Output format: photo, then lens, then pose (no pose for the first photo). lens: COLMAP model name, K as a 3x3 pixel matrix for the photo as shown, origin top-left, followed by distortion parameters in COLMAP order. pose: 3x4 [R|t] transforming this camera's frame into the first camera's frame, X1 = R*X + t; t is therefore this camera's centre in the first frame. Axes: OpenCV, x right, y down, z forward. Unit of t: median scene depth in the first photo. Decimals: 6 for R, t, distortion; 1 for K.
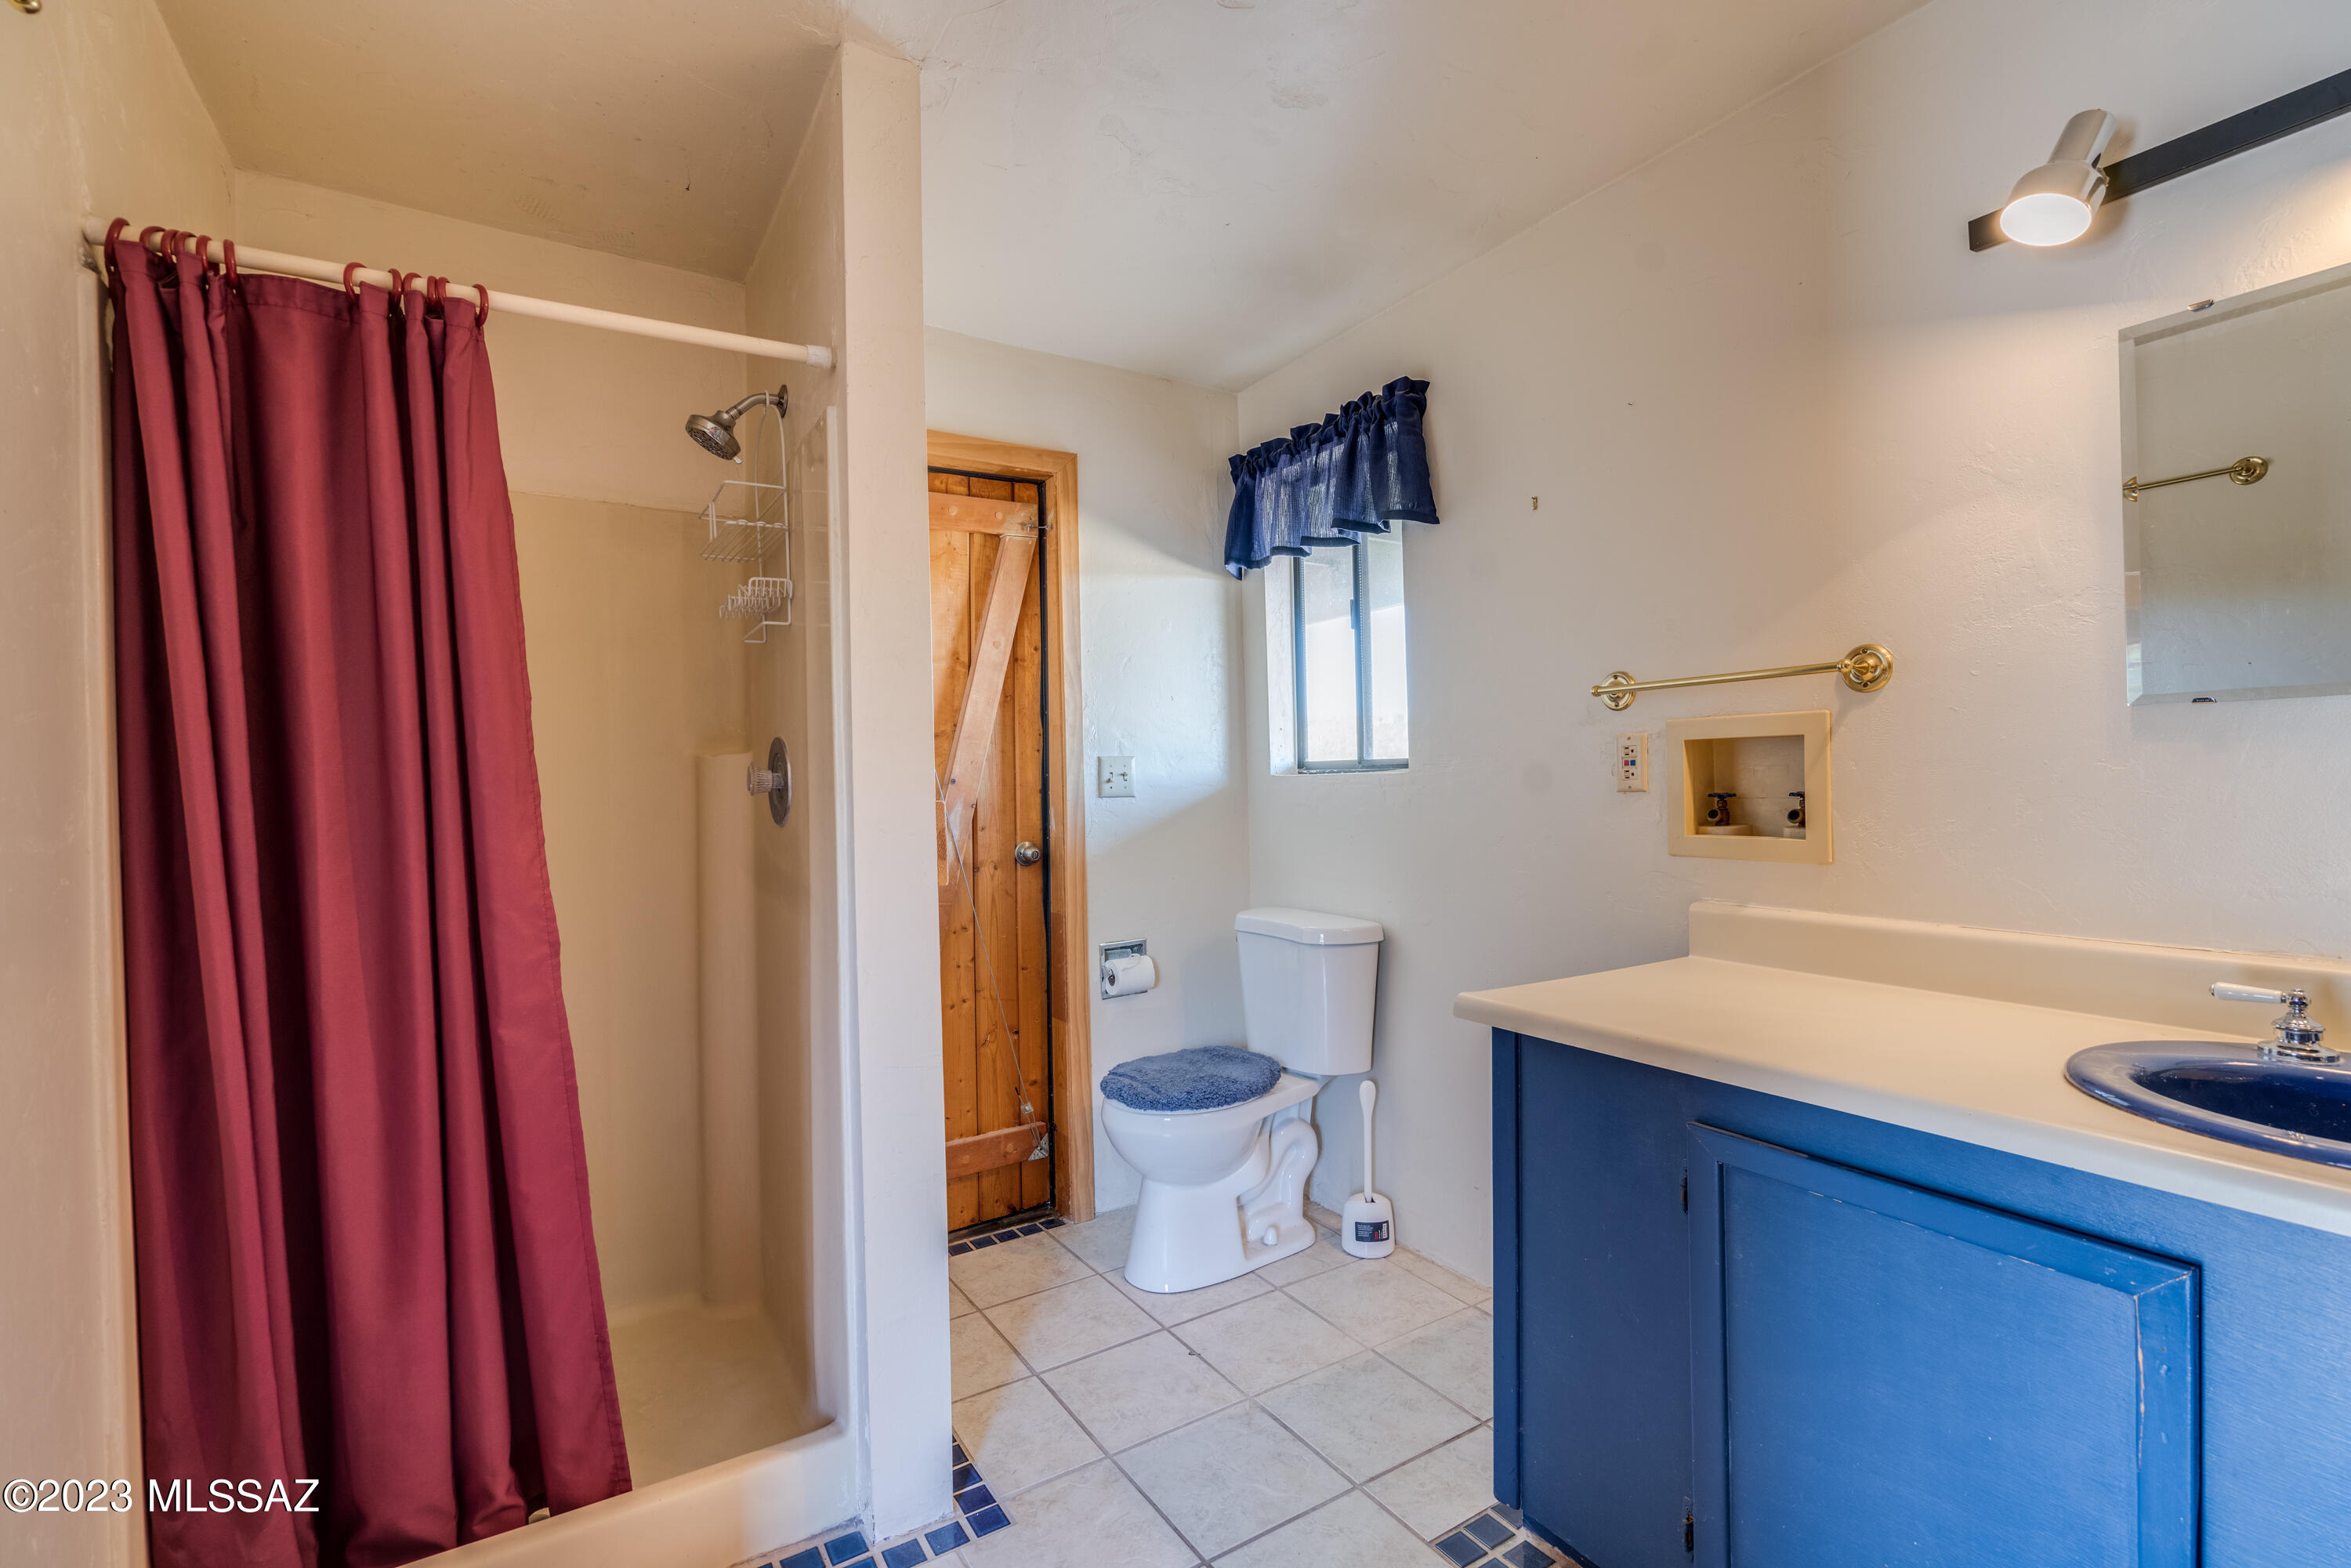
lens RADIAL K [[1051.2, 0, 1183.3], [0, 1051.2, 789.1], [0, 0, 1]] dist [-0.001034, 0.000911]
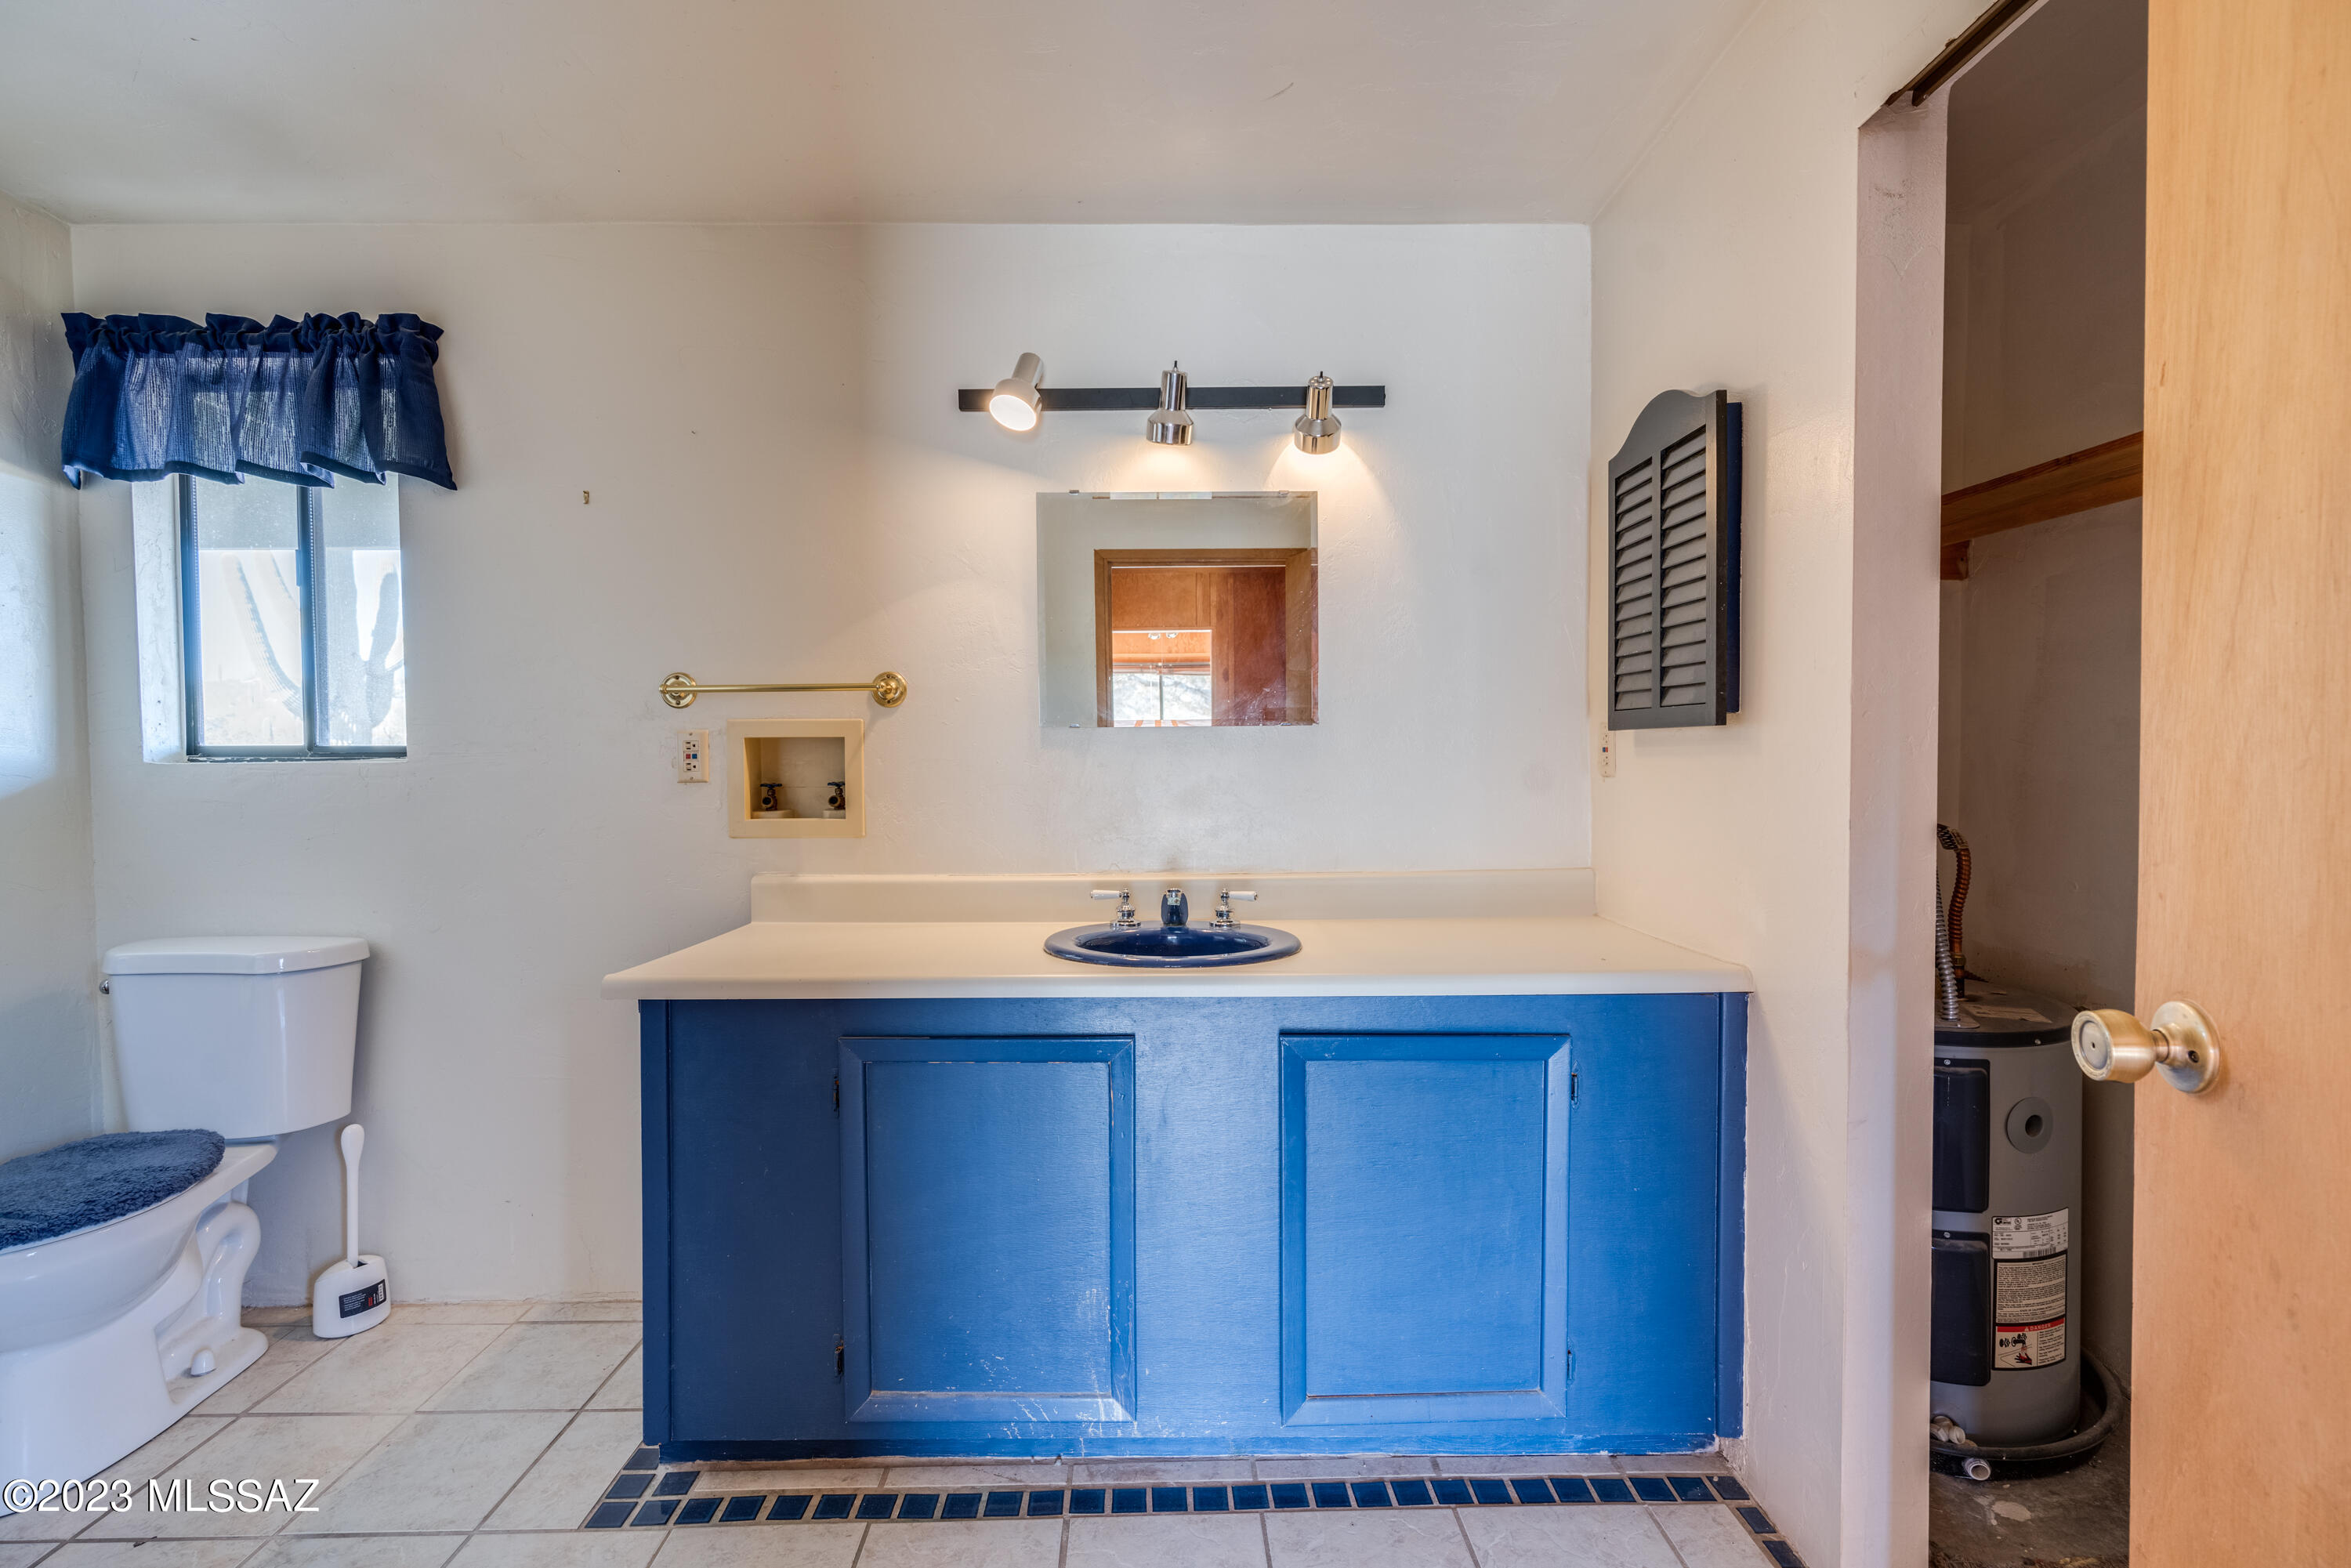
lens RADIAL K [[1049.1, 0, 1175.5], [0, 1049.1, 784.0], [0, 0, 1]] dist [0.000626, 0.000144]
pose [[0.517775, 0.000176, 0.855517, -0.215581], [0.002727, 0.999995, -0.001856, 0.006453], [-0.855512, 0.003294, 0.517772, -0.005739]]
